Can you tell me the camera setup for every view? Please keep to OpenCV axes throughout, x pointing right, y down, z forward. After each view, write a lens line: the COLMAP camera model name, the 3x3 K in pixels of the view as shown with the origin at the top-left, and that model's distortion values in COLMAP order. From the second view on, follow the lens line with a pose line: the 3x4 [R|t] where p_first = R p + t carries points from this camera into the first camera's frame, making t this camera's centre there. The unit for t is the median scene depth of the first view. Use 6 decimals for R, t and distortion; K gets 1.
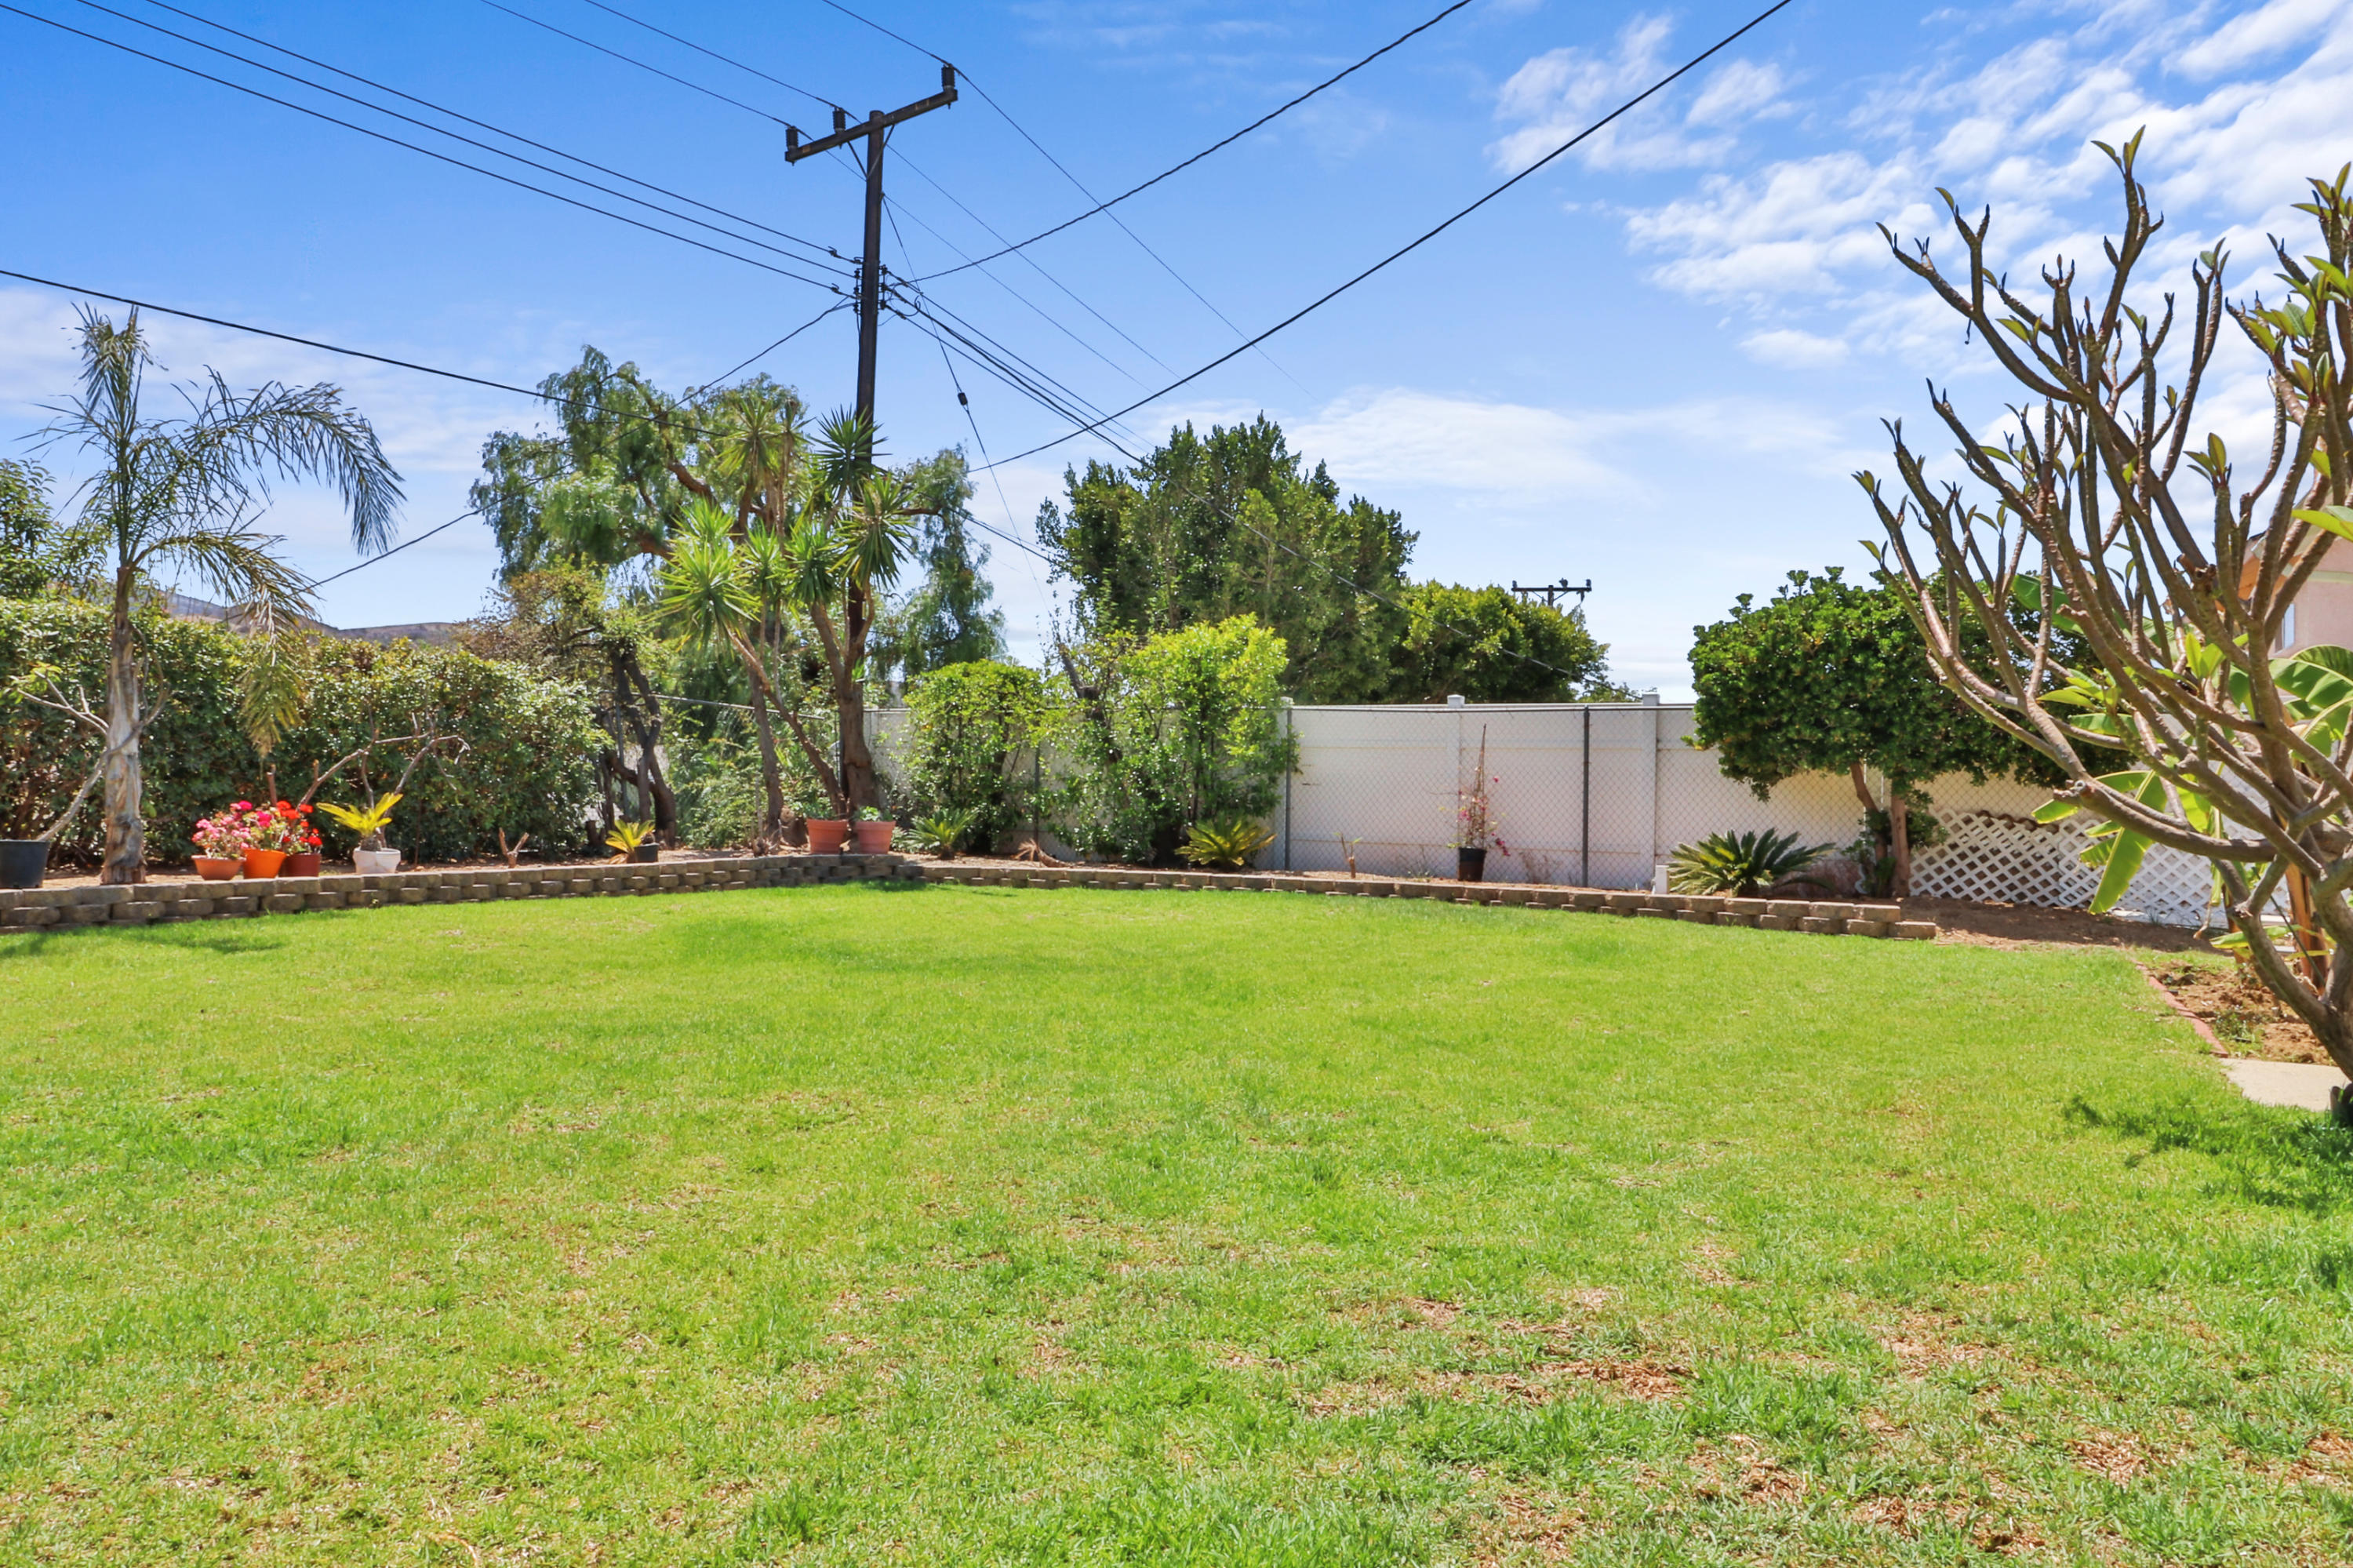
lens RADIAL K [[1414.6, 0, 1192.3], [0, 1414.6, 792.6], [0, 0, 1]] dist [0.002584, -0.001450]
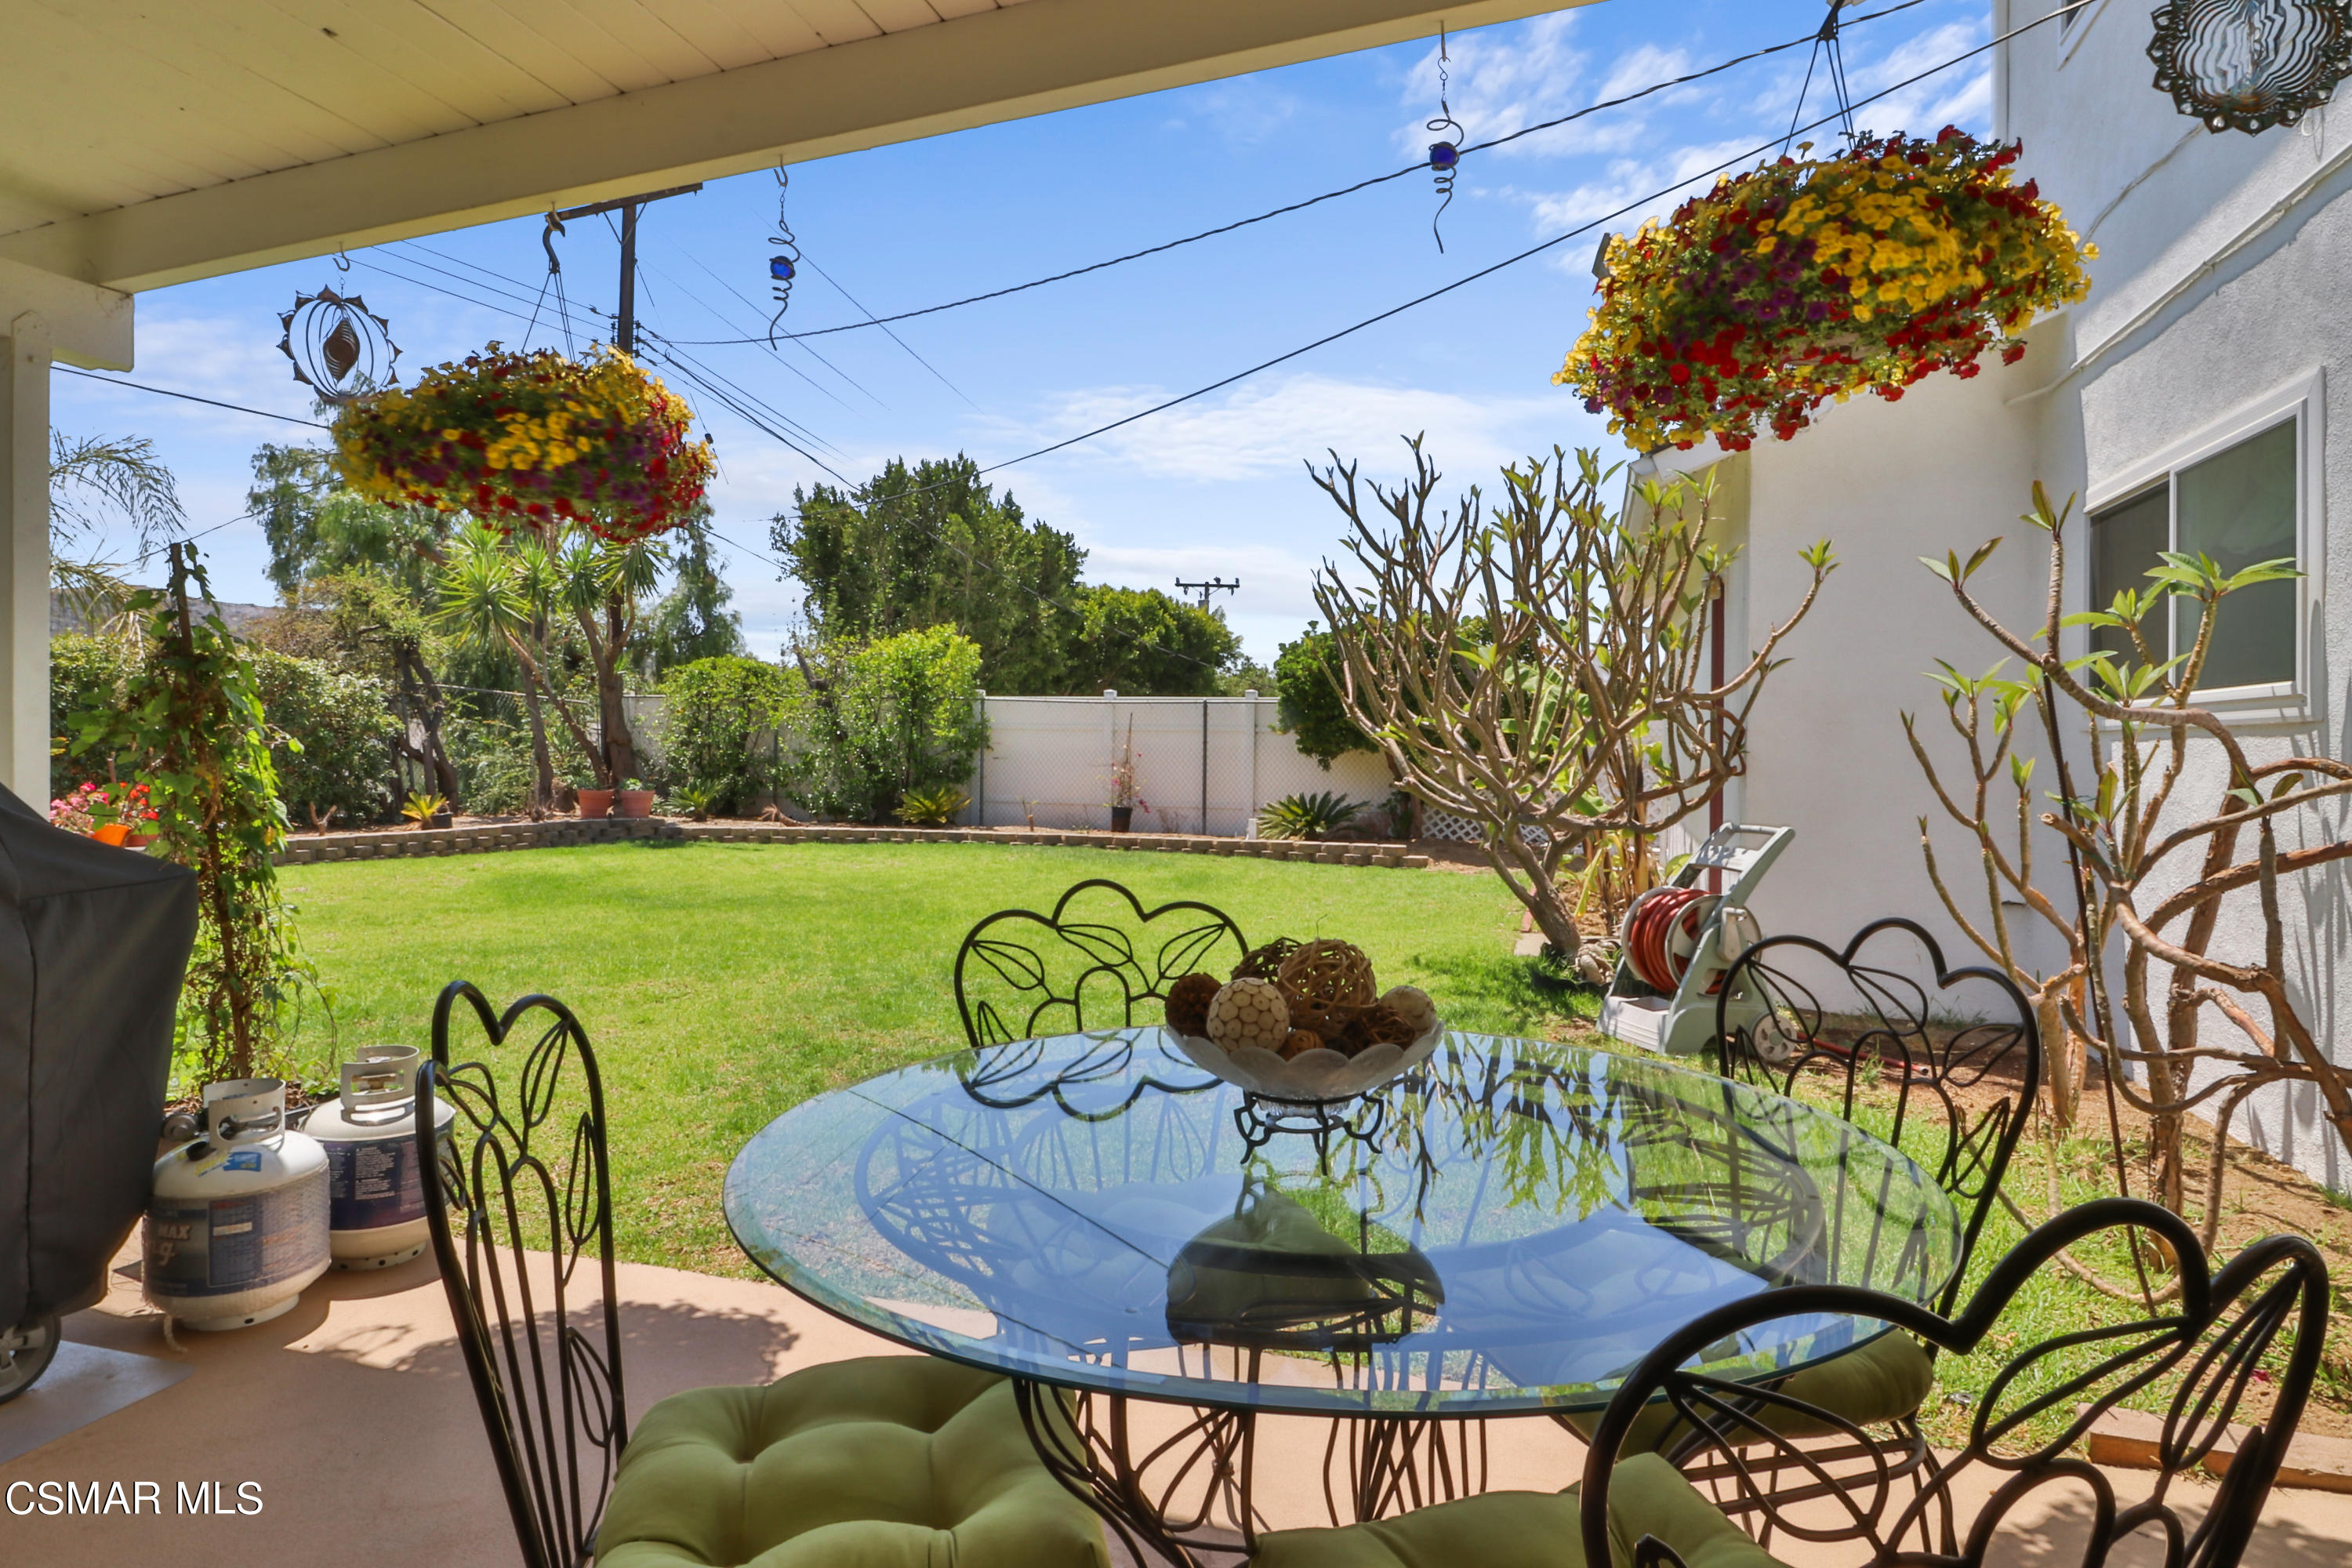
lens RADIAL K [[1279.9, 0, 1156.7], [0, 1279.9, 751.9], [0, 0, 1]] dist [0.002211, -0.005088]
pose [[0.981062, -0.005462, 0.193618, -0.000996], [0.004985, 0.999983, 0.002952, -0.014216], [-0.193631, -0.001931, 0.981072, -0.163639]]
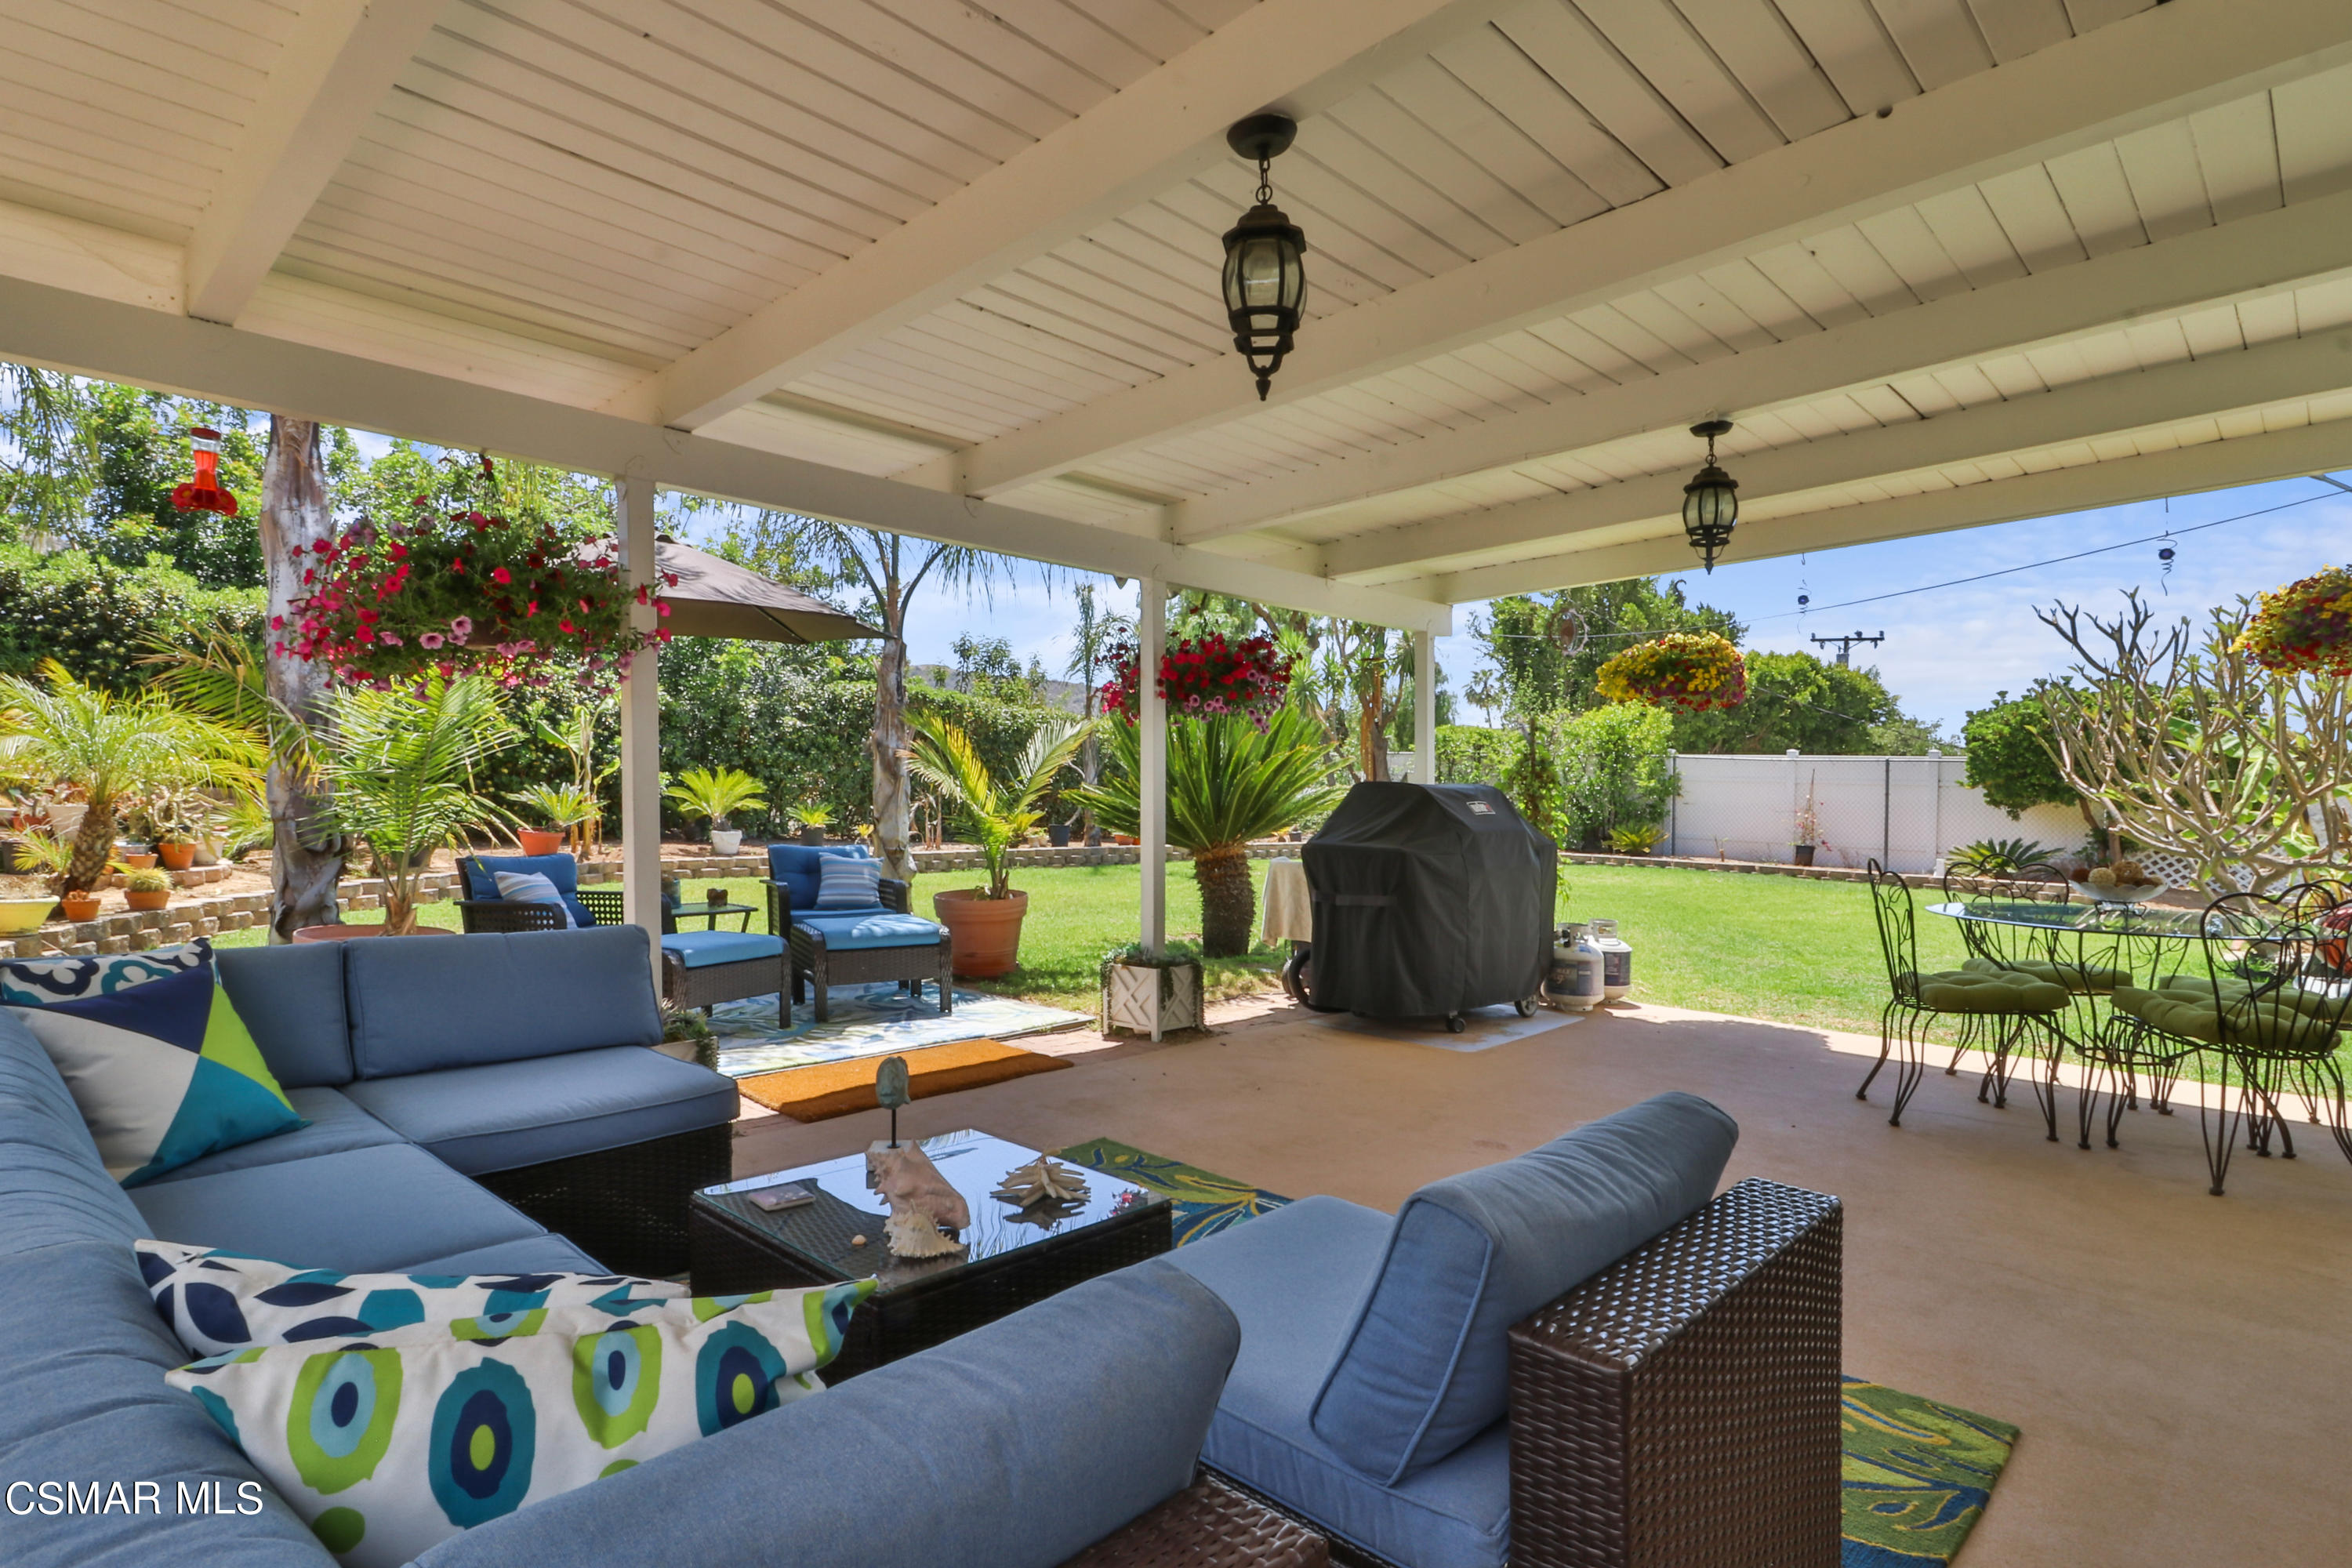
lens RADIAL K [[1181.6, 0, 1113.0], [0, 1181.6, 779.1], [0, 0, 1]] dist [0.009542, -0.005794]
pose [[0.956033, 0.009008, -0.293121, -0.148579], [-0.011691, 0.999904, -0.007402, -0.016203], [0.293026, 0.010503, 0.956047, -0.482509]]
